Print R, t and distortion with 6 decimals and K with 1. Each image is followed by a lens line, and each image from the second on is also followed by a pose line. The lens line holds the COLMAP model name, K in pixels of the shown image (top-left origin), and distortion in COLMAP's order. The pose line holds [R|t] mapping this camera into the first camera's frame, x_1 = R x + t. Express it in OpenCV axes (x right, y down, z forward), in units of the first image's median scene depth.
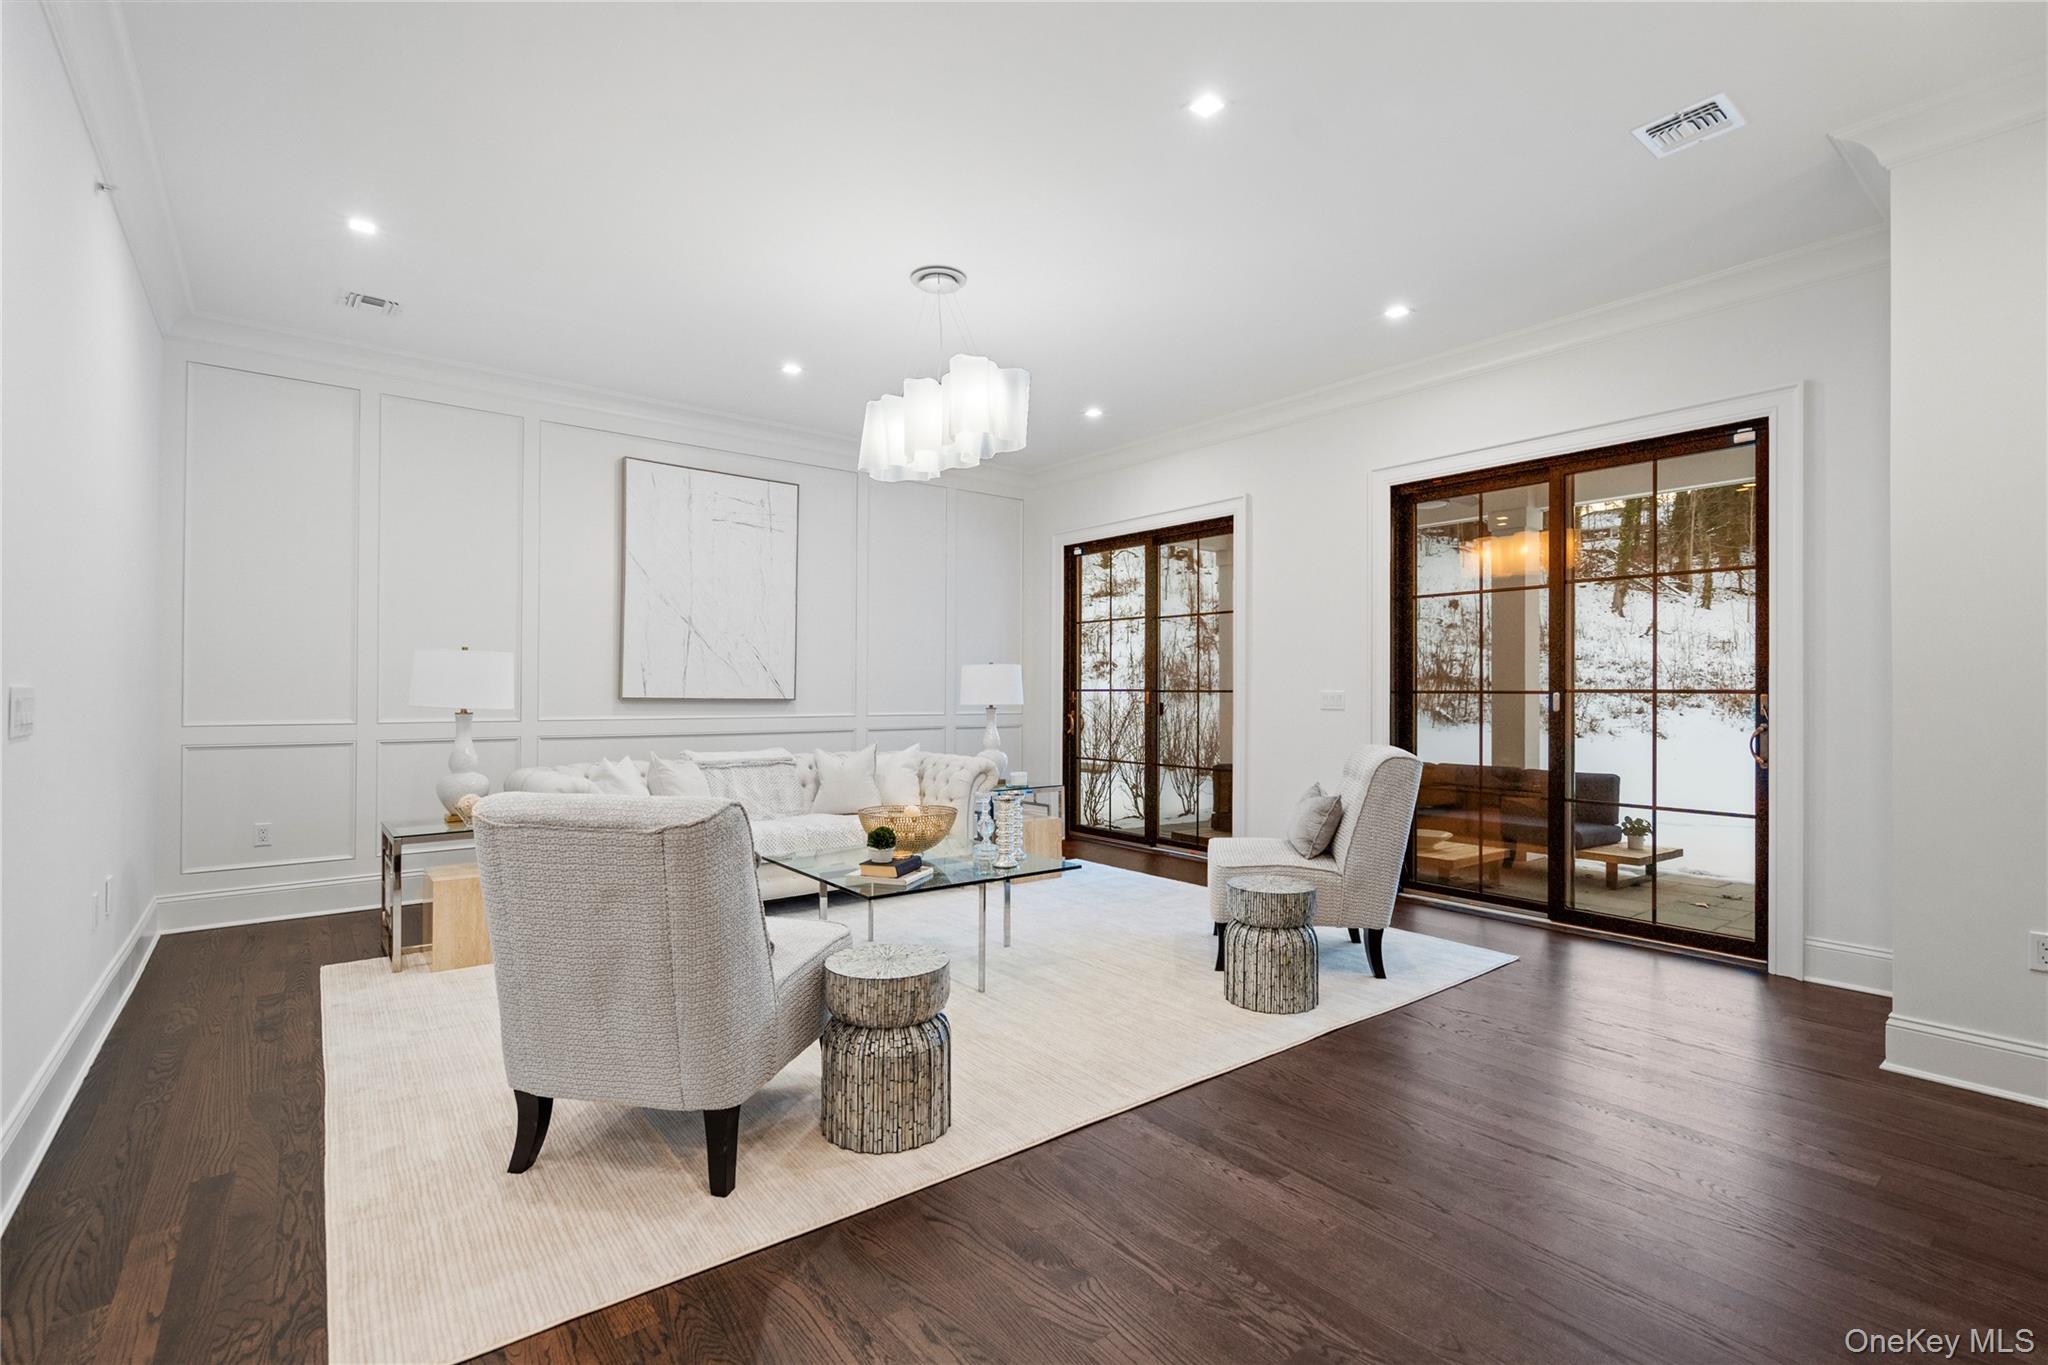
lens RADIAL K [[927.3, 0, 1028.1], [0, 927.3, 684.1], [0, 0, 1]] dist [-0.007048, 0.000475]
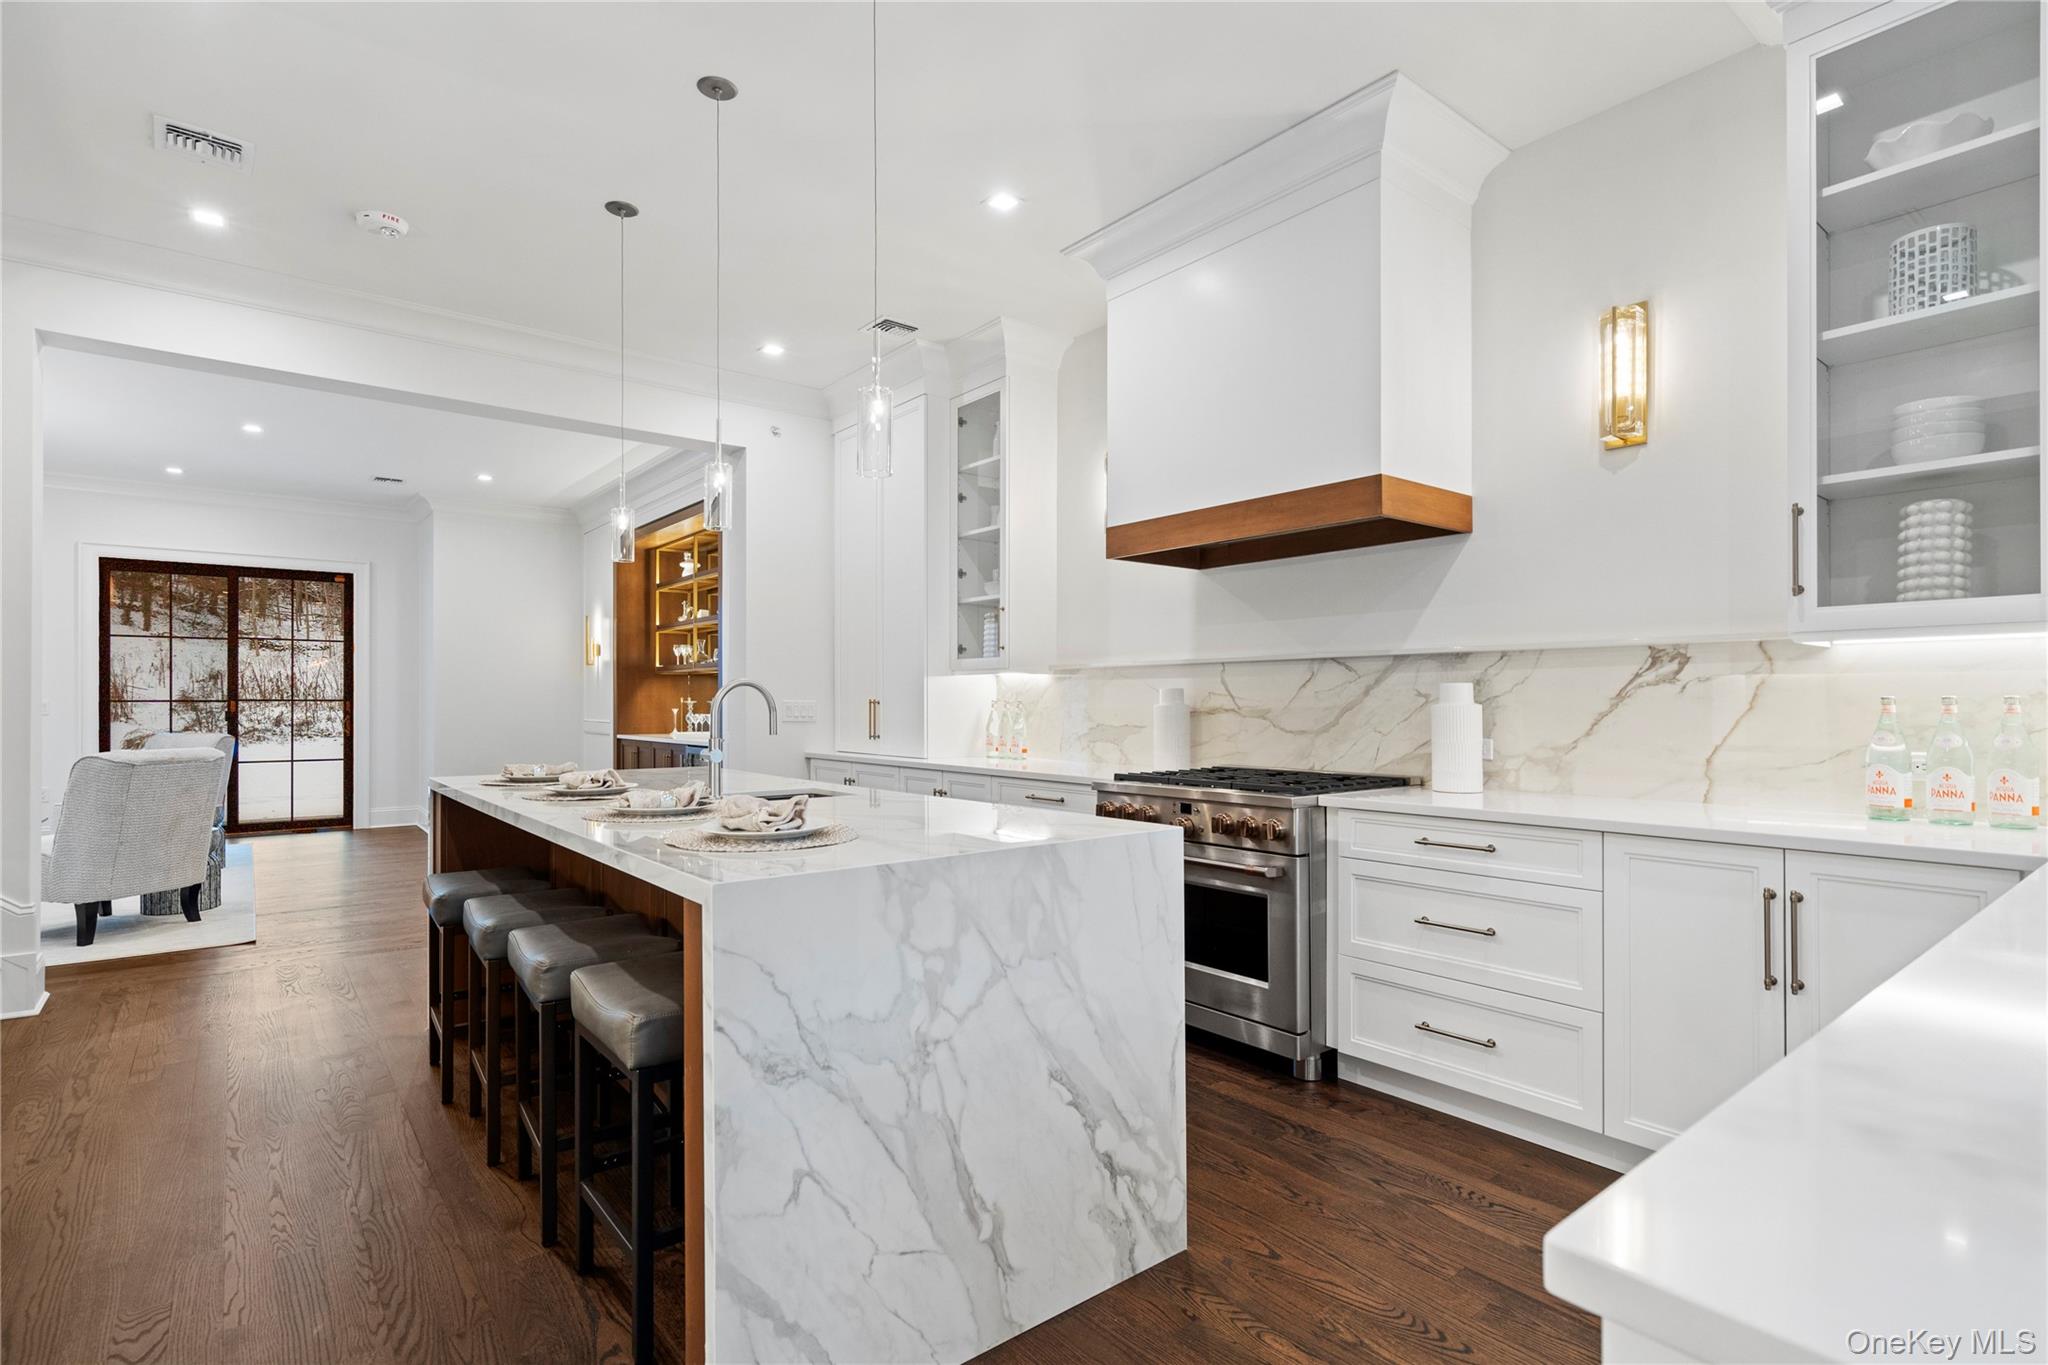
lens RADIAL K [[990.6, 0, 1013.2], [0, 990.6, 699.6], [0, 0, 1]] dist [0.001373, 0.000017]
pose [[0.003965, -0.001522, 0.999991, -1.481505], [-0.008687, 0.999961, 0.001556, -0.010909], [-0.999954, -0.008693, 0.003952, -0.546717]]
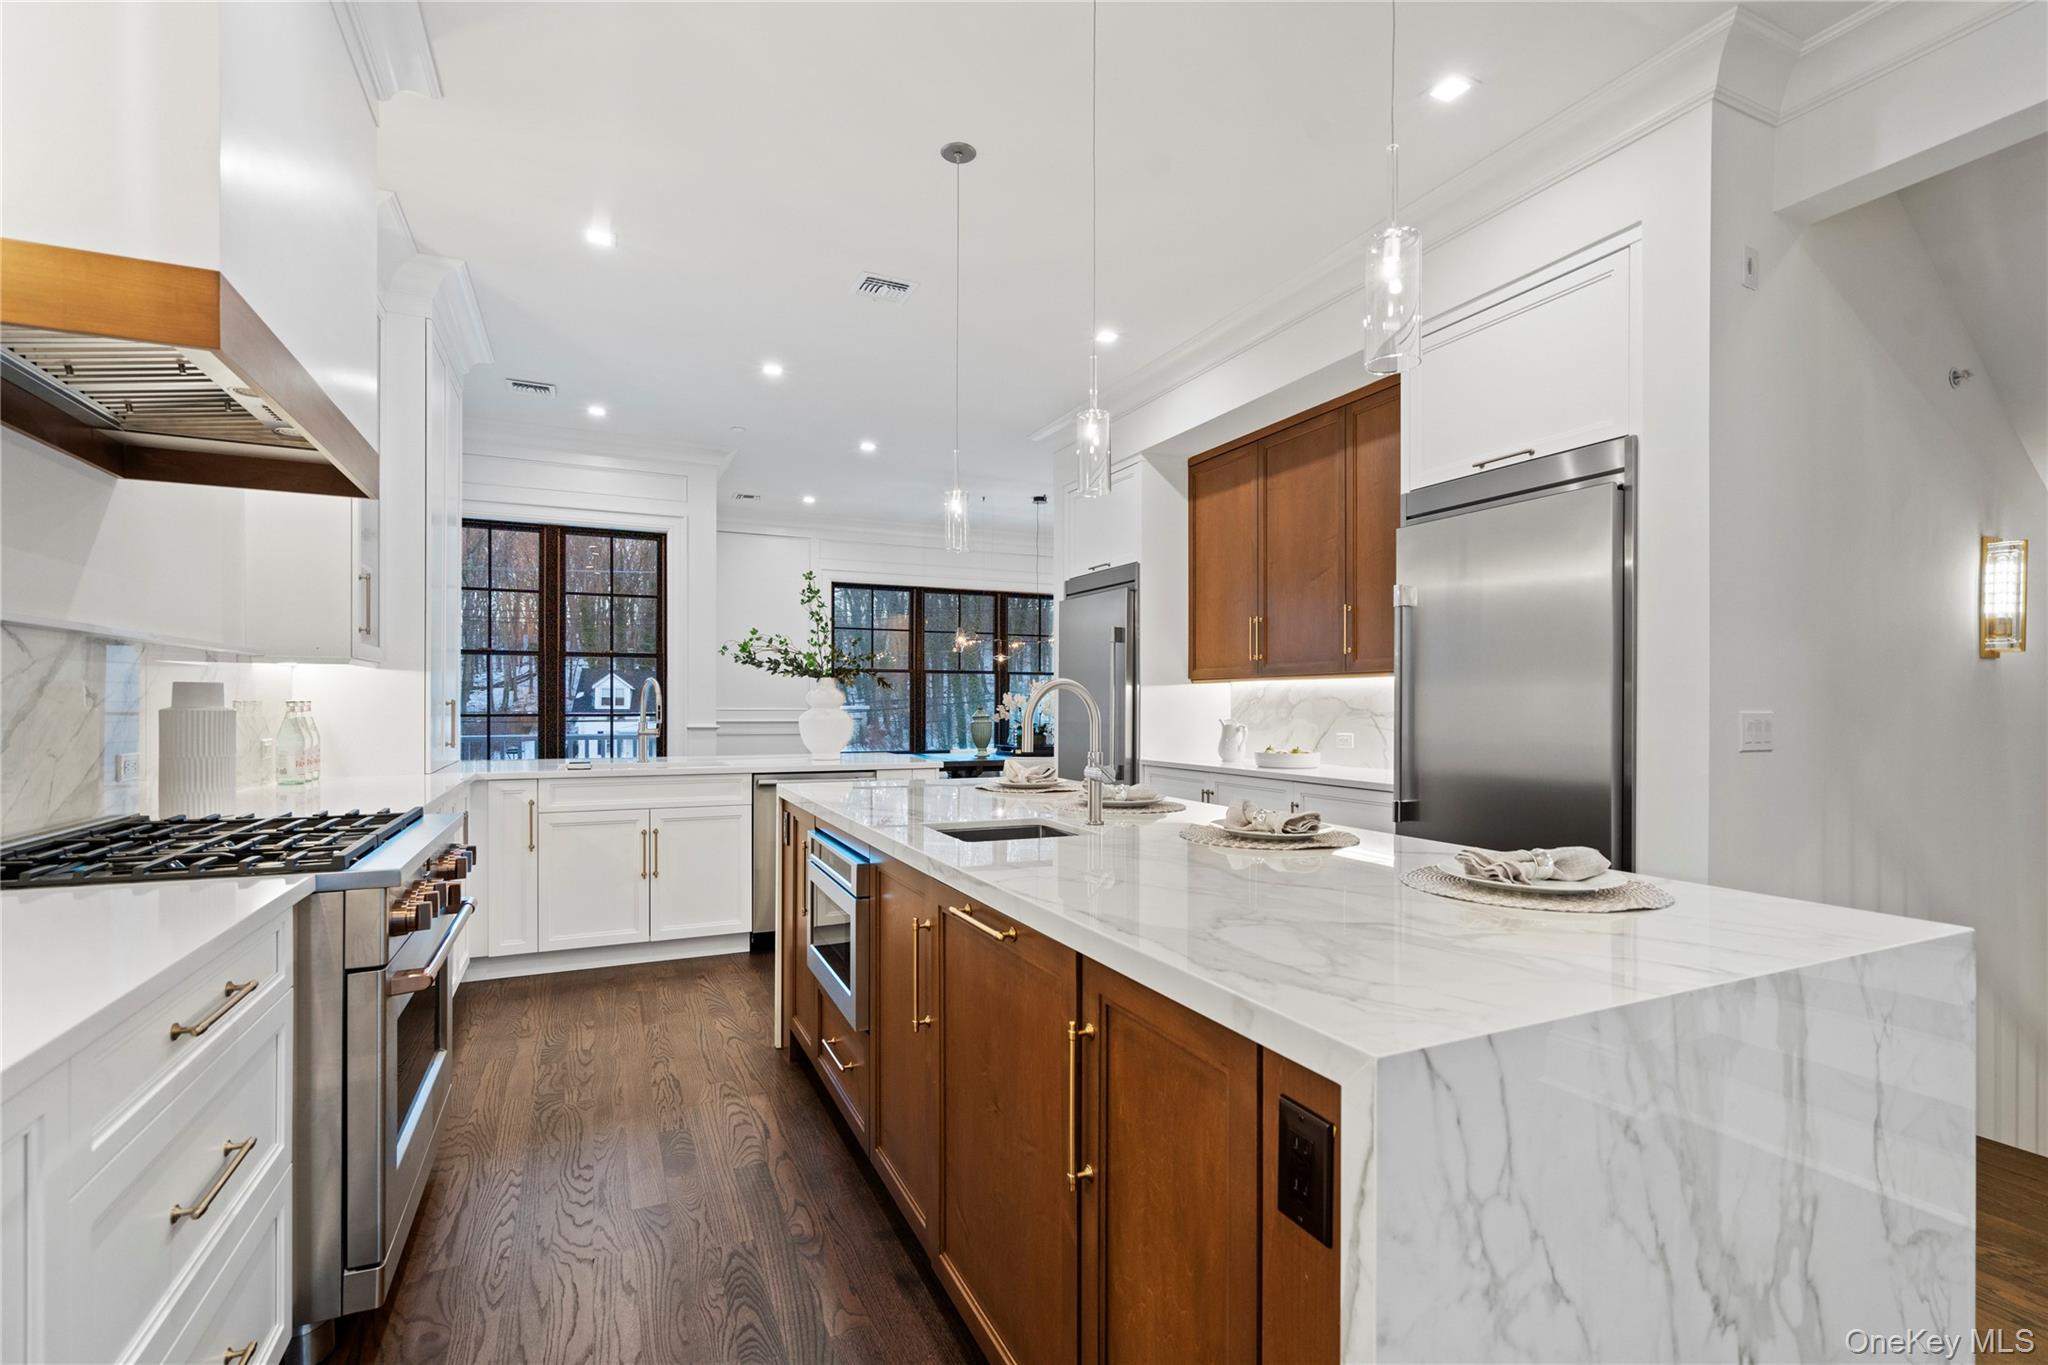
lens RADIAL K [[942.0, 0, 1023.0], [0, 942.0, 702.3], [0, 0, 1]] dist [-0.002328, 0.000475]
pose [[-0.238430, -0.005961, -0.971141, -0.224632], [0.003236, 0.999971, -0.006932, -0.006922], [0.971154, -0.004795, -0.238404, -0.240620]]
